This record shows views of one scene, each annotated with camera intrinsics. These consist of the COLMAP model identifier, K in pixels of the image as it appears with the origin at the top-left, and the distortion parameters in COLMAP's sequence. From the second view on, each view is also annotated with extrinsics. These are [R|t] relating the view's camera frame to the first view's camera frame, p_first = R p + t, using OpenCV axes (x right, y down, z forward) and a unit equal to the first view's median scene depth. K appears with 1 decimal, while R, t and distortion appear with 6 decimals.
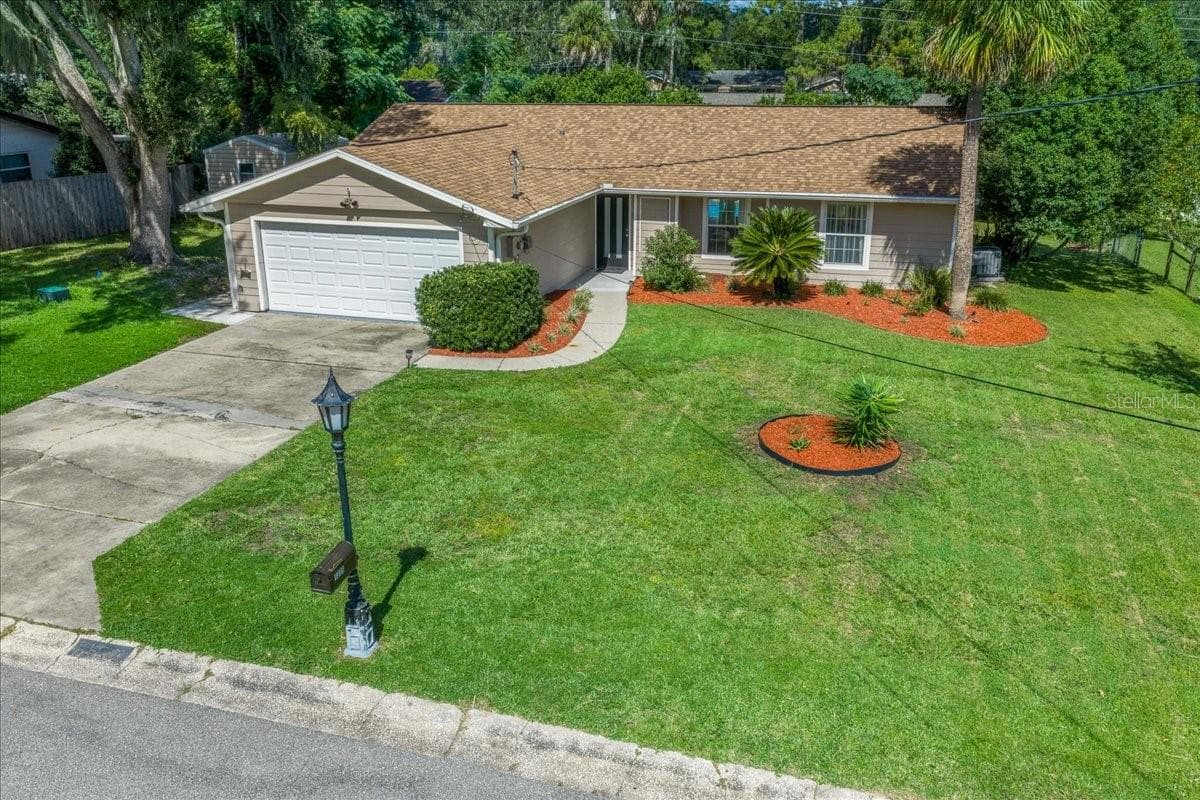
lens RADIAL K [[1006.2, 0, 599.1], [0, 1006.2, 380.3], [0, 0, 1]] dist [0.004353, -0.000034]
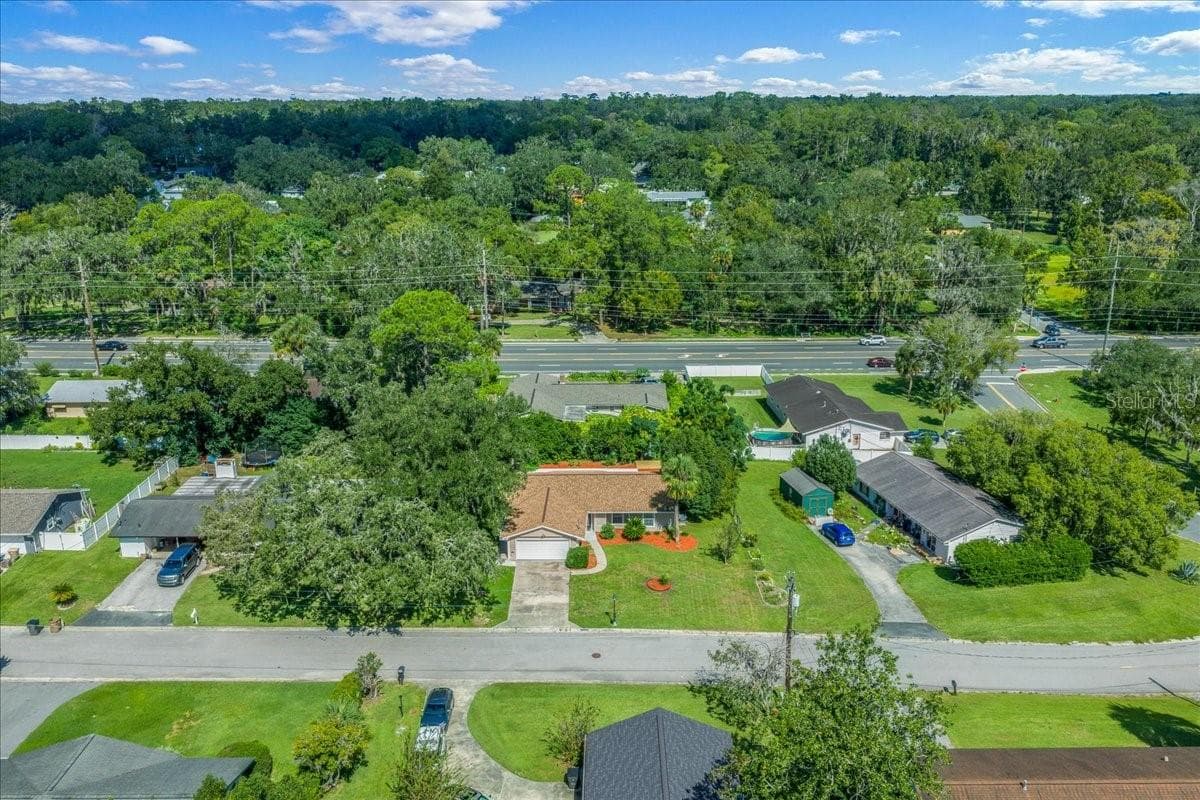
lens RADIAL K [[977.5, 0, 598.7], [0, 977.5, 415.8], [0, 0, 1]] dist [0.003619, -0.005375]
pose [[0.962720, -0.093812, 0.253712, -1.094945], [0.092127, 0.995575, 0.018542, -0.788826], [-0.254329, 0.005523, 0.967102, -3.314965]]
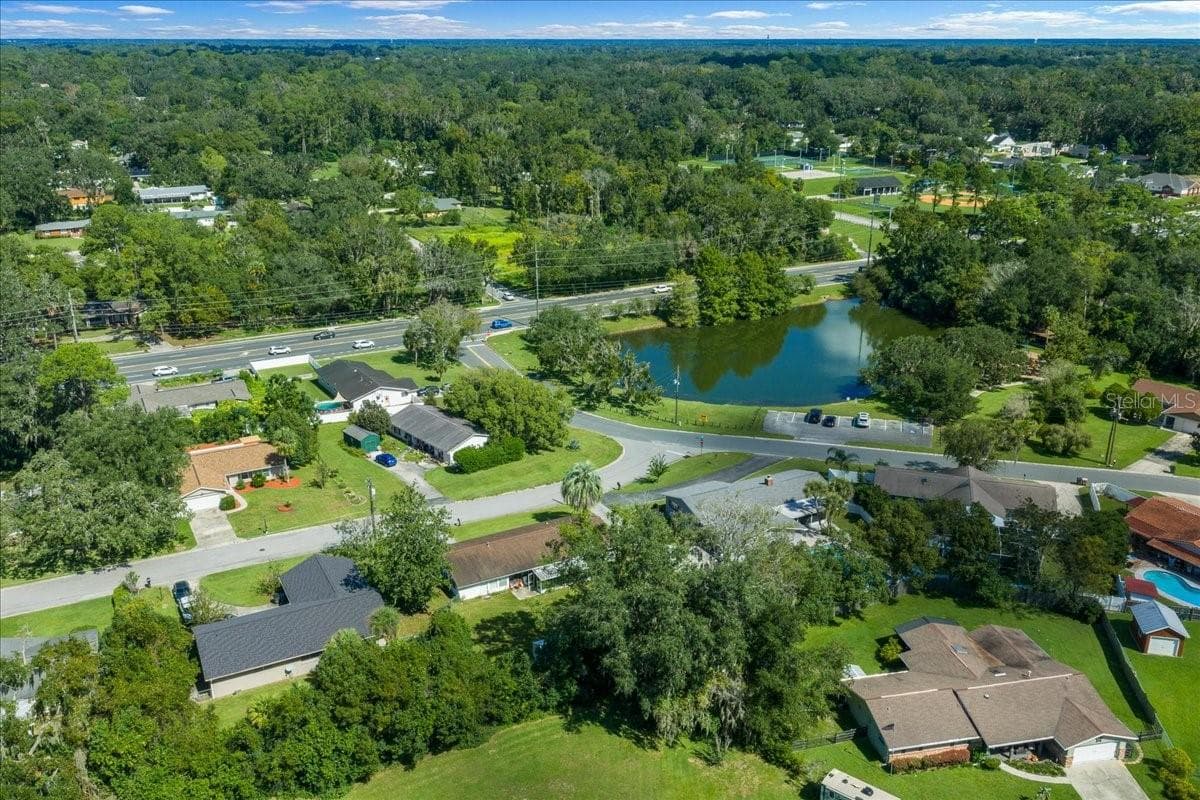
lens RADIAL K [[977.5, 0, 598.7], [0, 977.5, 415.8], [0, 0, 1]] dist [0.003619, -0.005375]
pose [[0.712786, -0.247196, 0.656376, -2.656256], [0.208148, 0.968227, 0.138605, -1.091844], [-0.669784, 0.037828, 0.741592, -5.959564]]
